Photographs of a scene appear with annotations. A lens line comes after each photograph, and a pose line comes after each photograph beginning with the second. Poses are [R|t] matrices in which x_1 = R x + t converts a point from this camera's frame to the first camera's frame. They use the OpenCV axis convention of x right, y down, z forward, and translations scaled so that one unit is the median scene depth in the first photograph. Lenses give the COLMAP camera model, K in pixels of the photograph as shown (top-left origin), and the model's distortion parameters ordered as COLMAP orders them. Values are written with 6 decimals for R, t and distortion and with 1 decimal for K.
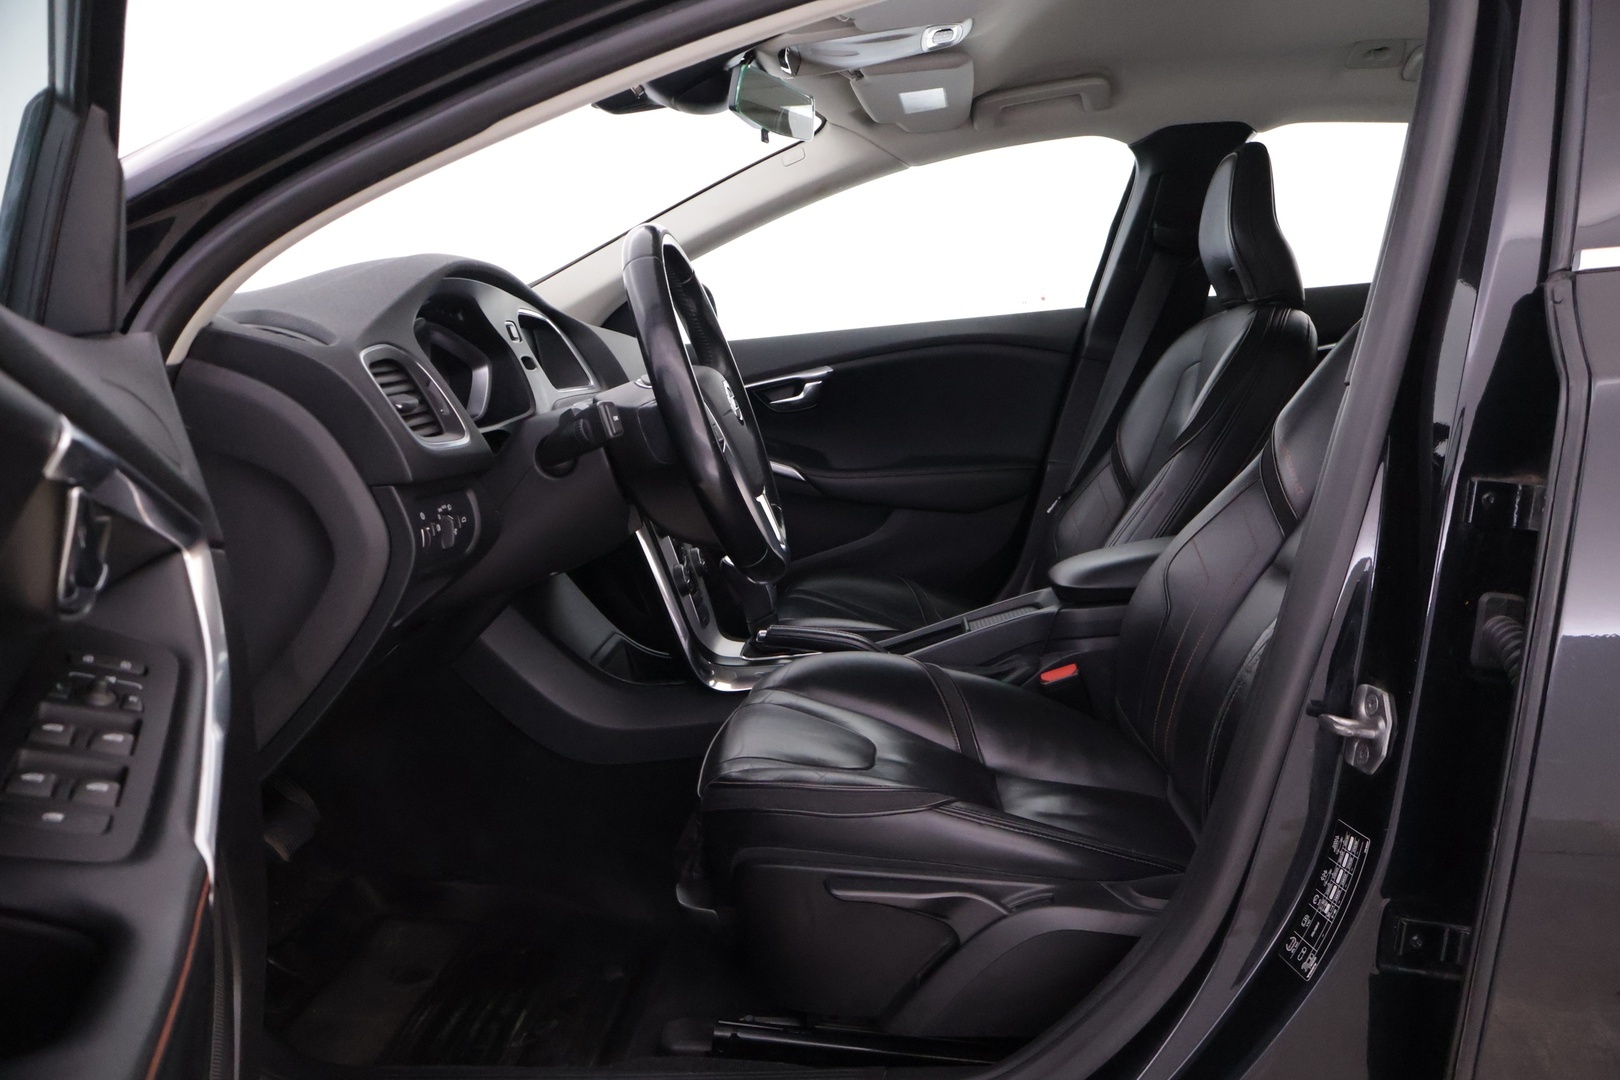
lens RADIAL K [[1375.2, 0, 810.0], [0, 1375.2, 540.0], [0, 0, 1]] dist [-0.017369, -0.004703]
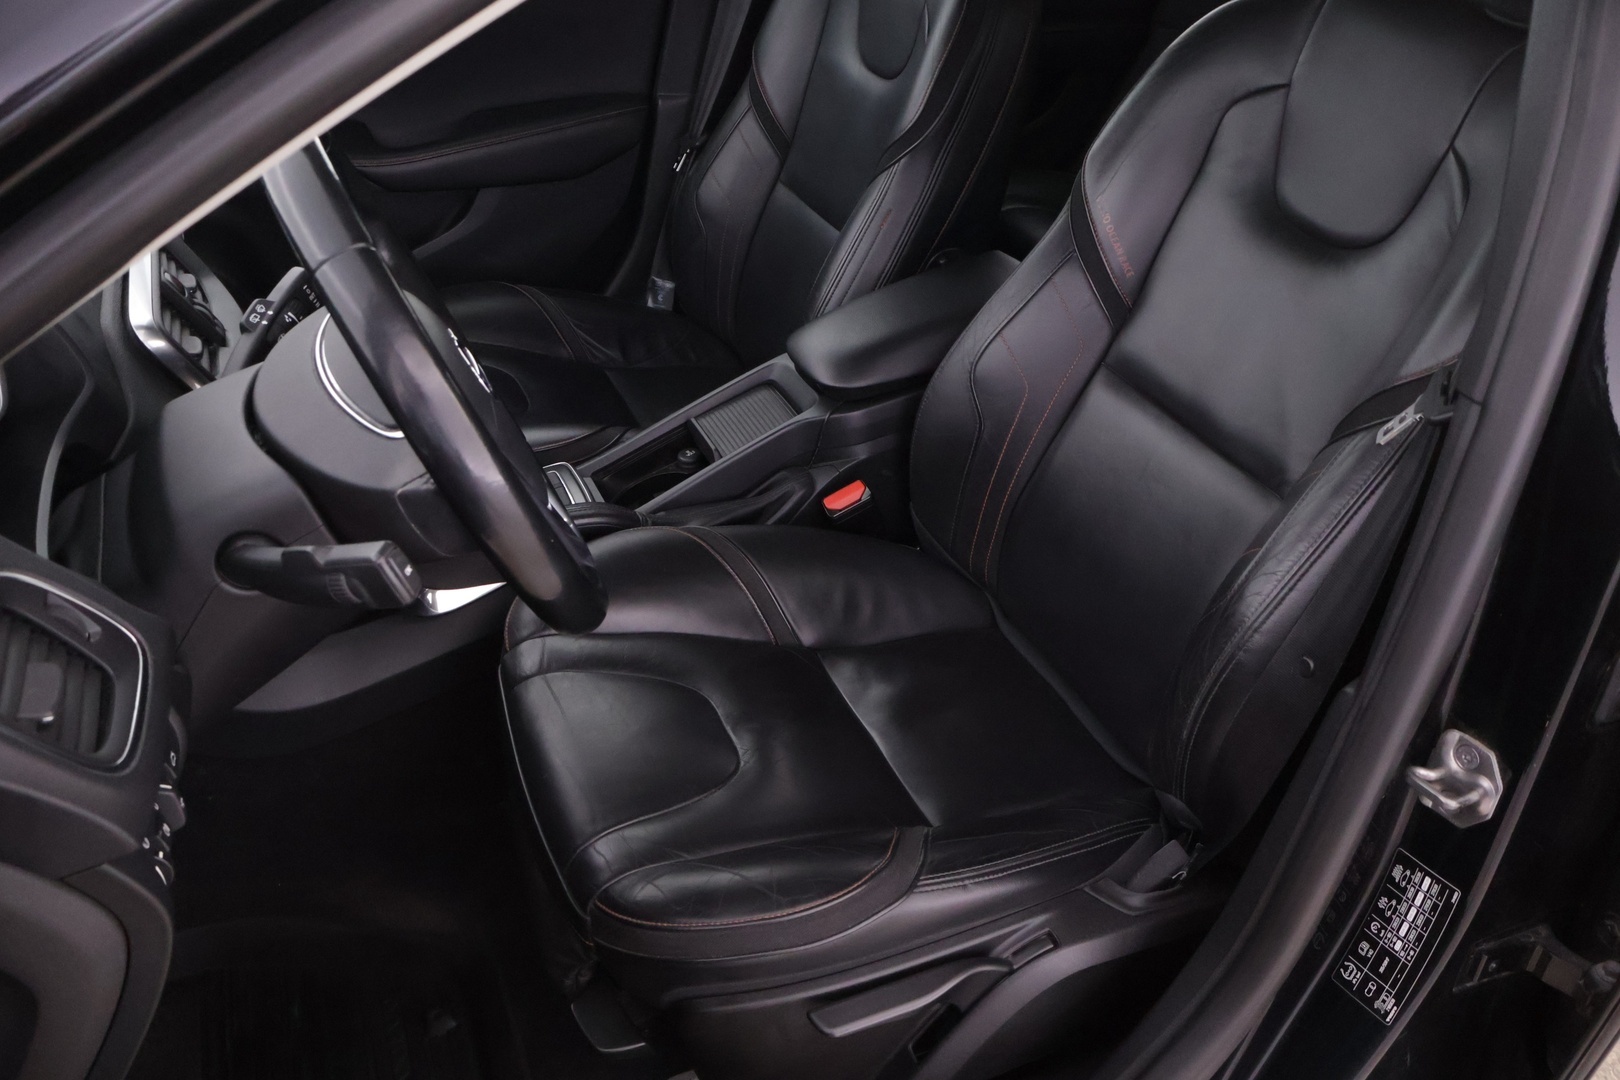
lens RADIAL K [[1375.2, 0, 810.0], [0, 1375.2, 540.0], [0, 0, 1]] dist [-0.017369, -0.004703]
pose [[0.893718, -0.272570, 0.356334, -0.193996], [0.087641, 0.885044, 0.457183, -0.358956], [-0.439985, -0.377363, 0.814868, 0.434437]]
